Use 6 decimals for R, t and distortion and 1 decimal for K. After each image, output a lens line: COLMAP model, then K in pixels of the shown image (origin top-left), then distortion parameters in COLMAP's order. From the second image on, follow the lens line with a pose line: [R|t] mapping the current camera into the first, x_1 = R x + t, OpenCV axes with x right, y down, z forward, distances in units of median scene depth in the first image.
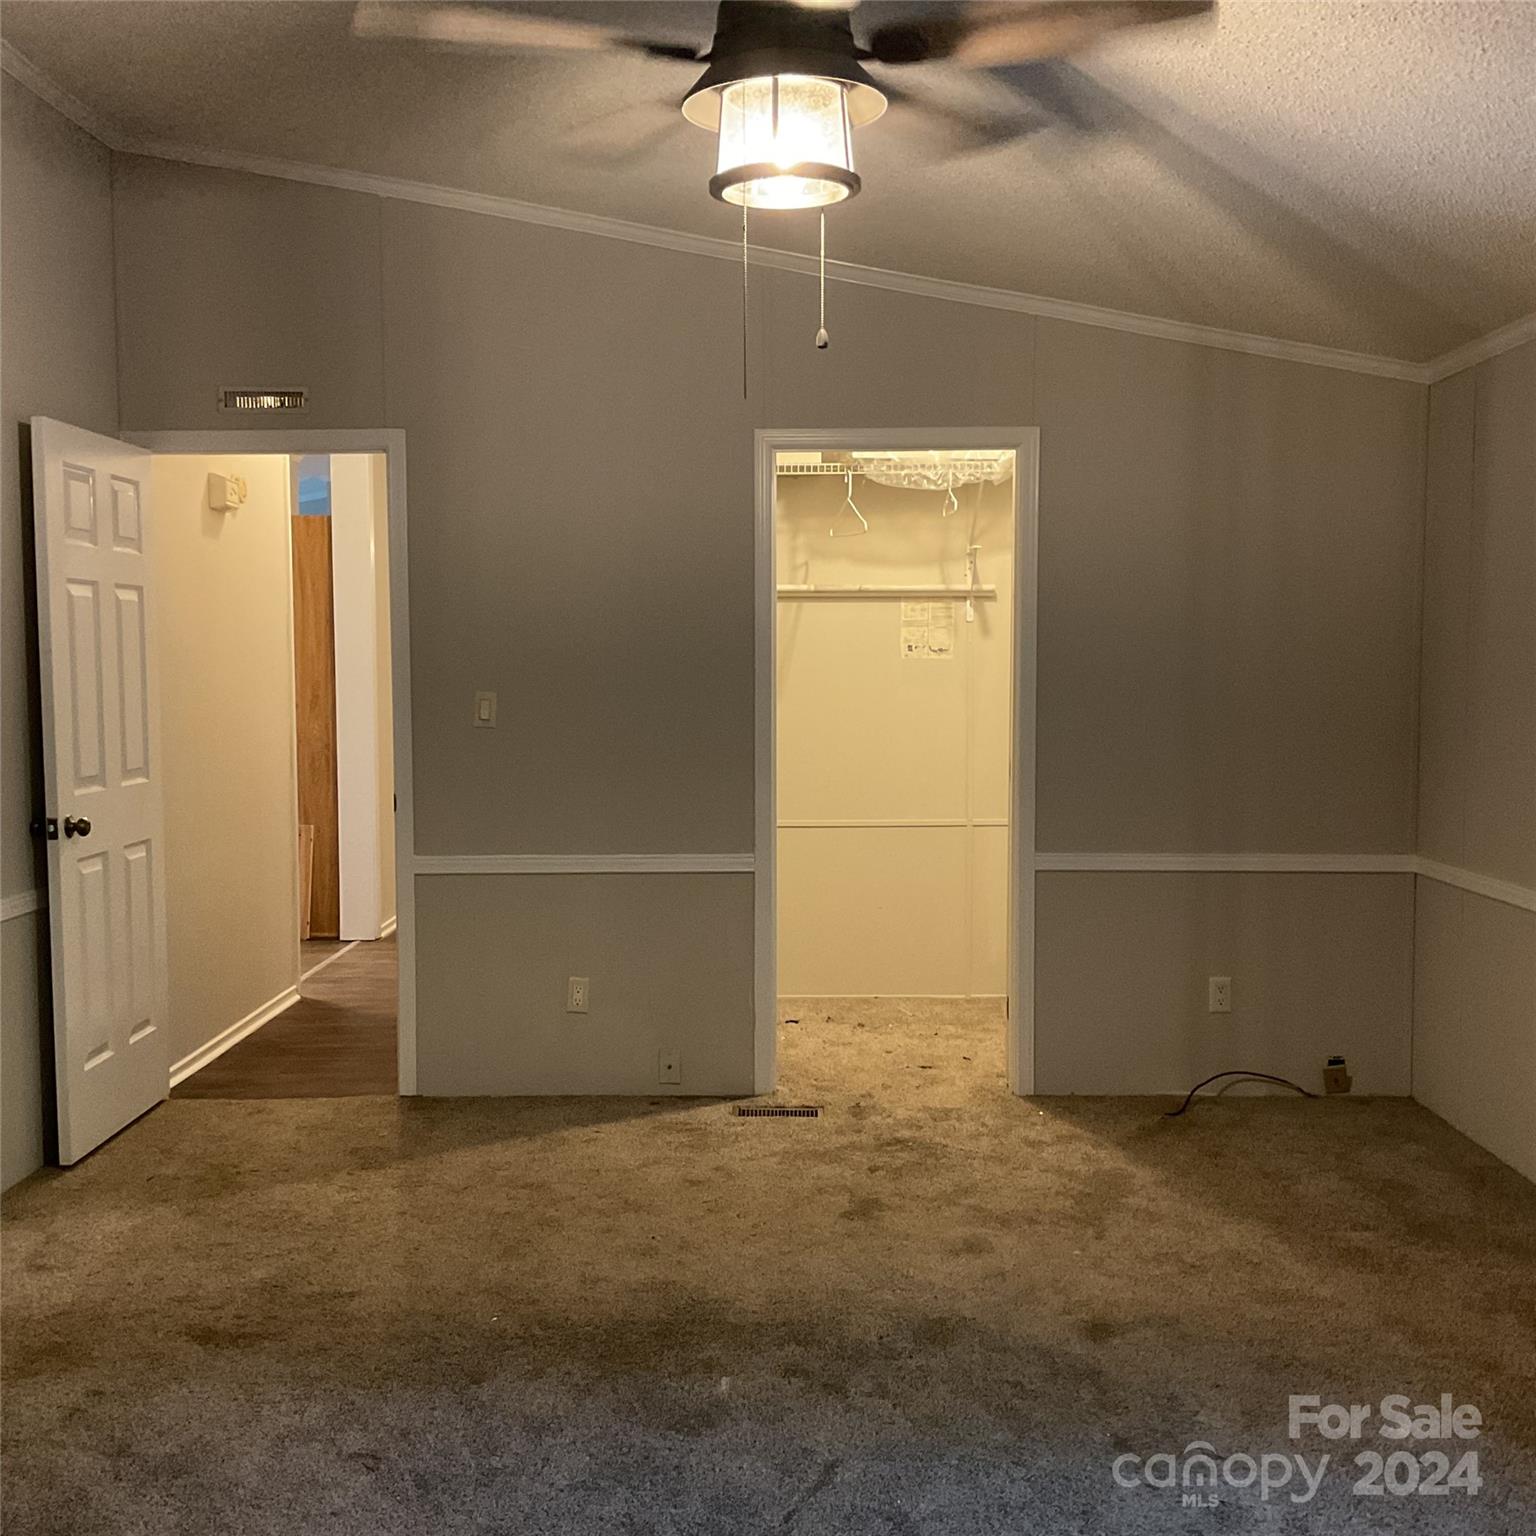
lens RADIAL K [[1725.8, 0, 771.5], [0, 1725.8, 770.2], [0, 0, 1]] dist [0.077720, 0.000000]
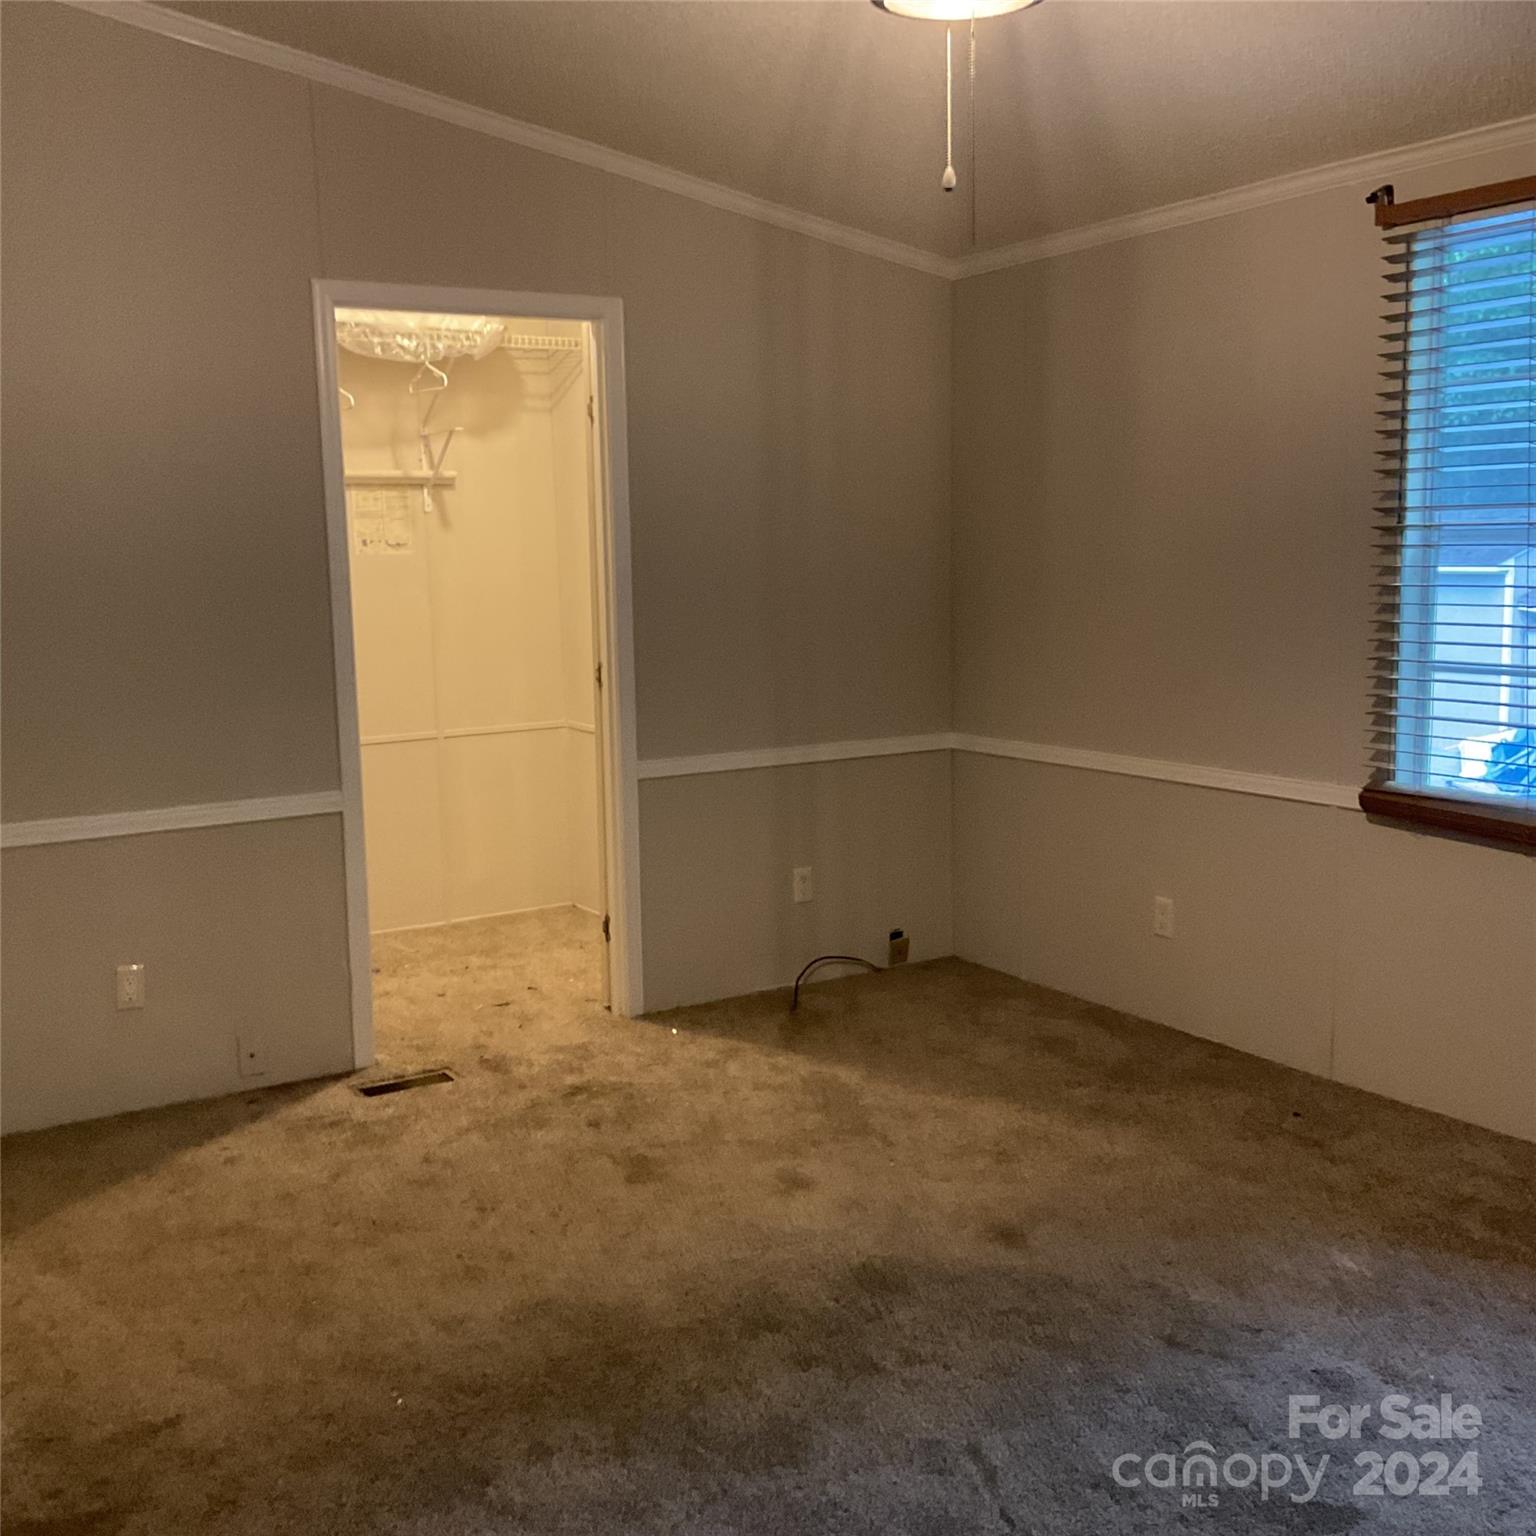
lens RADIAL K [[1725.8, 0, 769.3], [0, 1725.8, 762.5], [0, 0, 1]] dist [0.077720, 0.000000]
pose [[0.844776, -0.086218, 0.528129, -0.293417], [0.054721, 0.995680, 0.075017, -0.018186], [-0.532315, -0.034473, 0.845844, 0.175085]]
